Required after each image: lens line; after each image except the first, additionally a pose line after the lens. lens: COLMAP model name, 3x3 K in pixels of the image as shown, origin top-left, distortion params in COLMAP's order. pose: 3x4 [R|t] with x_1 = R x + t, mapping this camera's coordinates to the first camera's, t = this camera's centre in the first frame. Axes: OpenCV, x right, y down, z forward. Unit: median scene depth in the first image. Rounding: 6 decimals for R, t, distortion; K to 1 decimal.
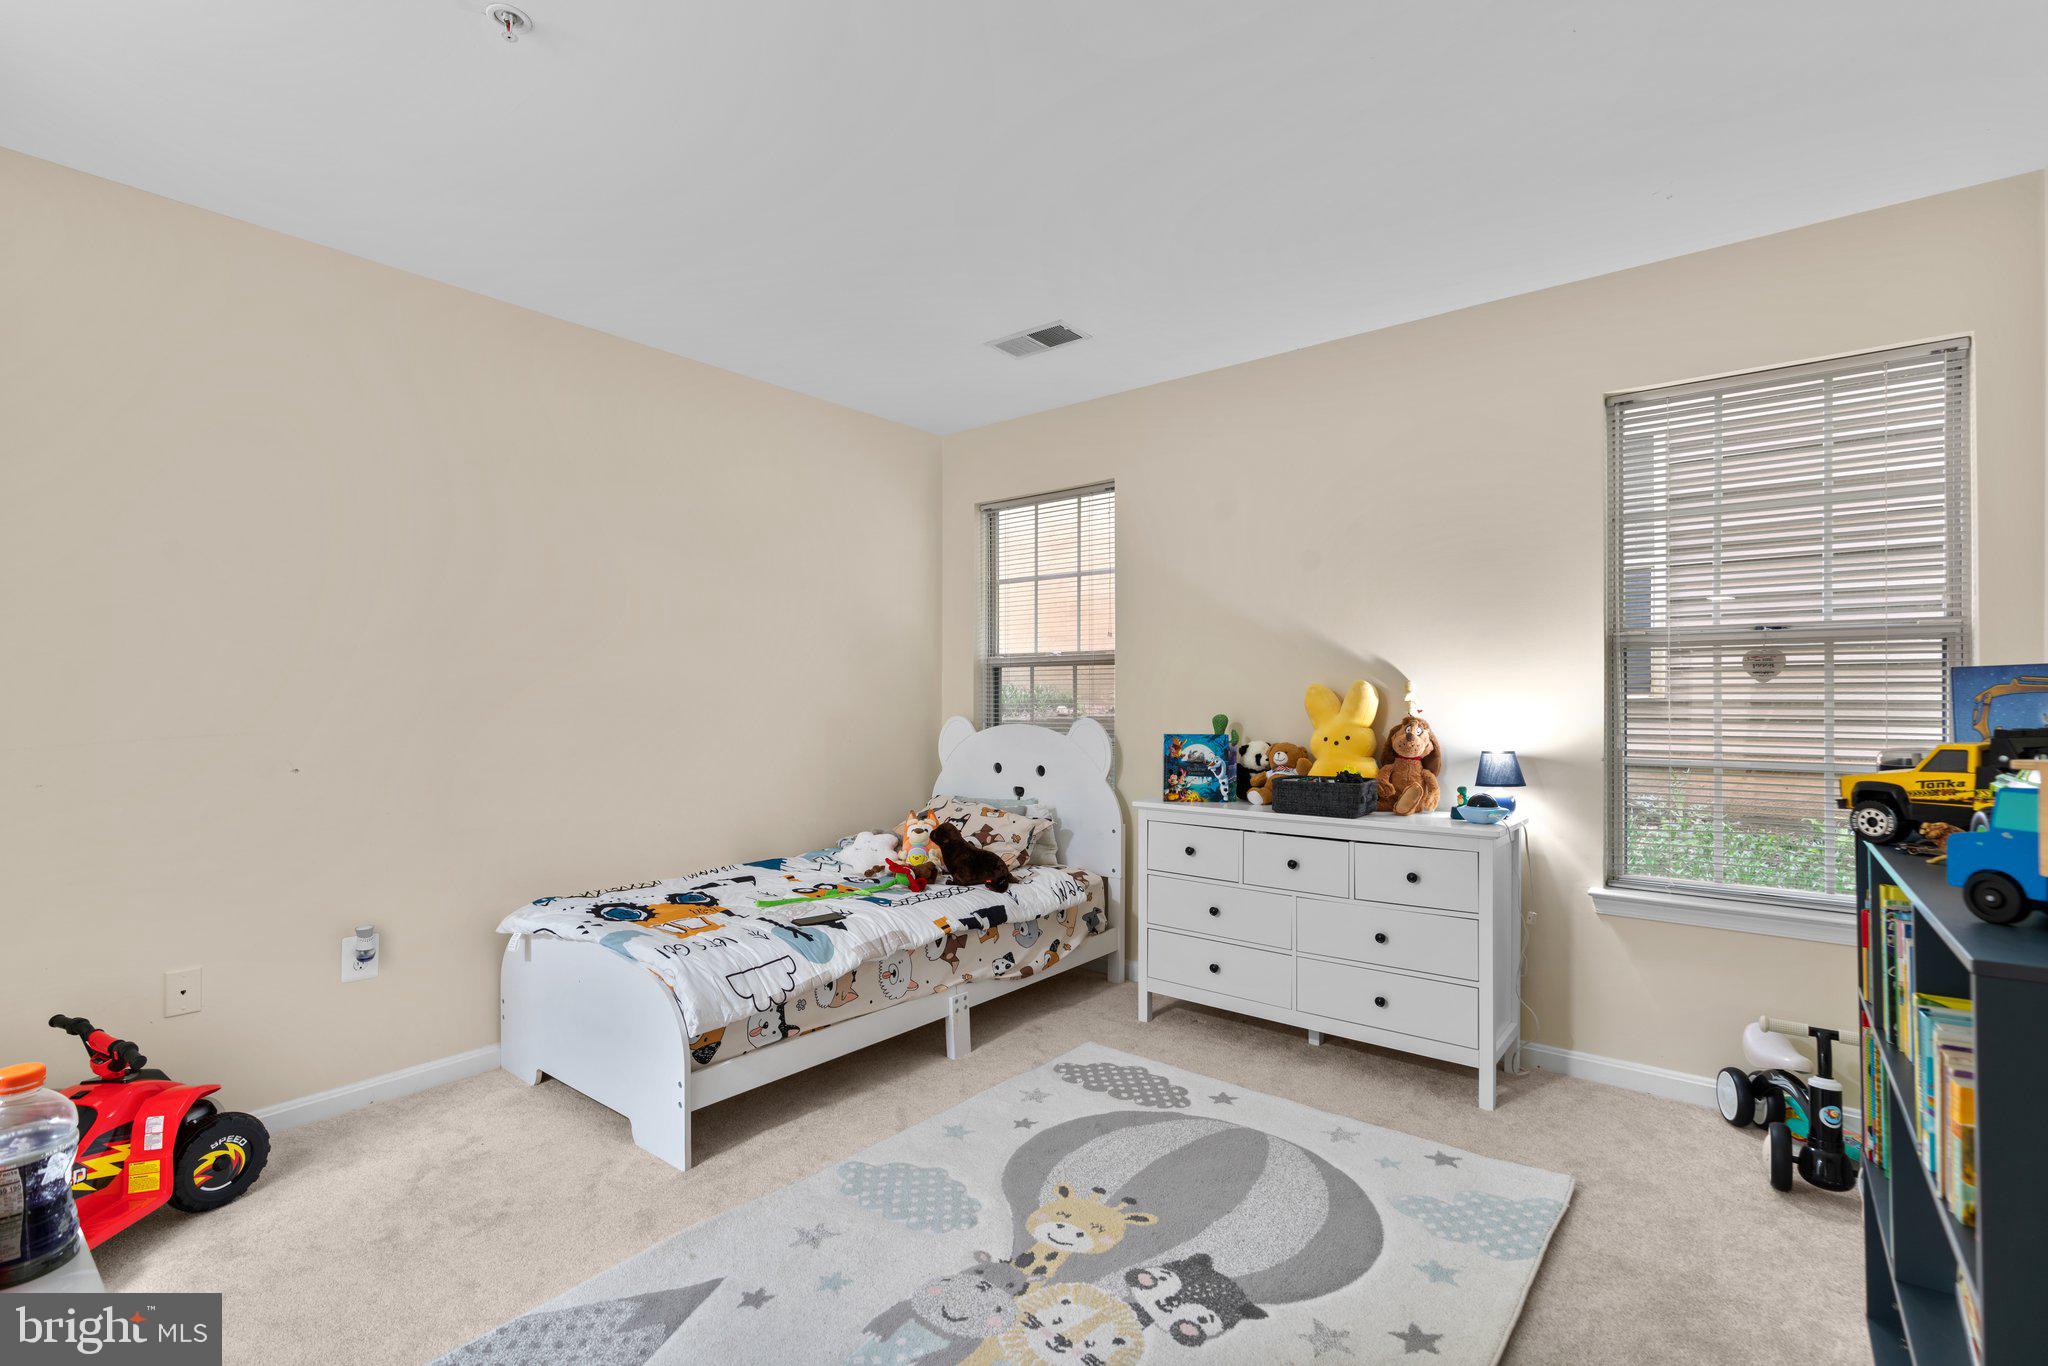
lens RADIAL K [[920.7, 0, 1018.0], [0, 920.7, 689.2], [0, 0, 1]] dist [-0.012525, 0.005056]
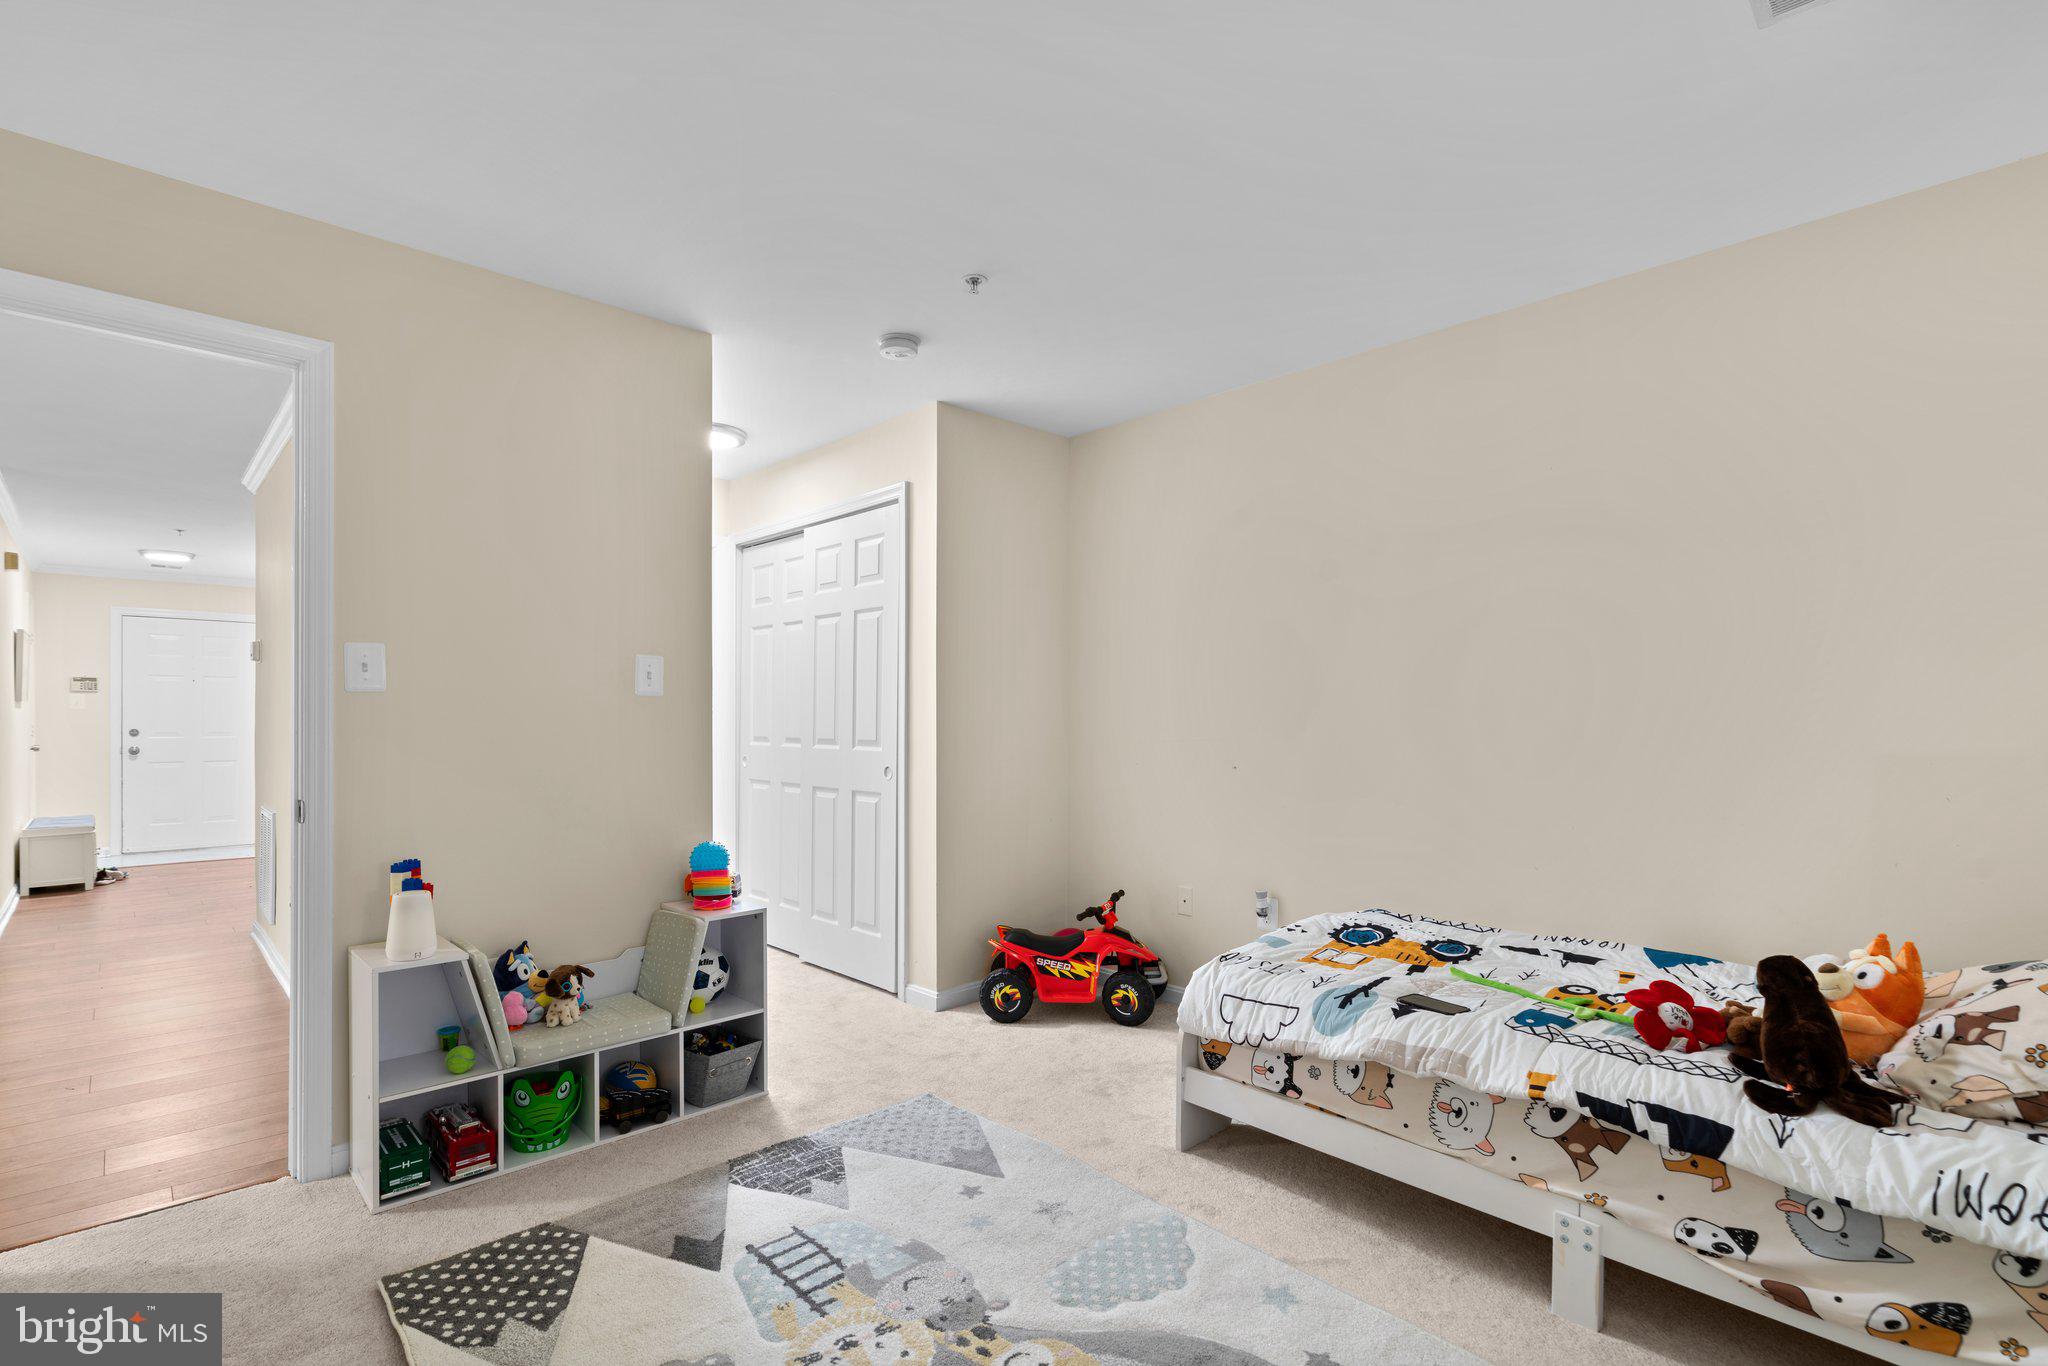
lens RADIAL K [[920.7, 0, 1017.3], [0, 920.7, 699.6], [0, 0, 1]] dist [-0.012525, 0.005056]
pose [[-0.101942, -0.013766, -0.994695, 0.670368], [0.001114, 0.999902, -0.013952, 0.002063], [0.994790, -0.002531, -0.101917, 0.818491]]
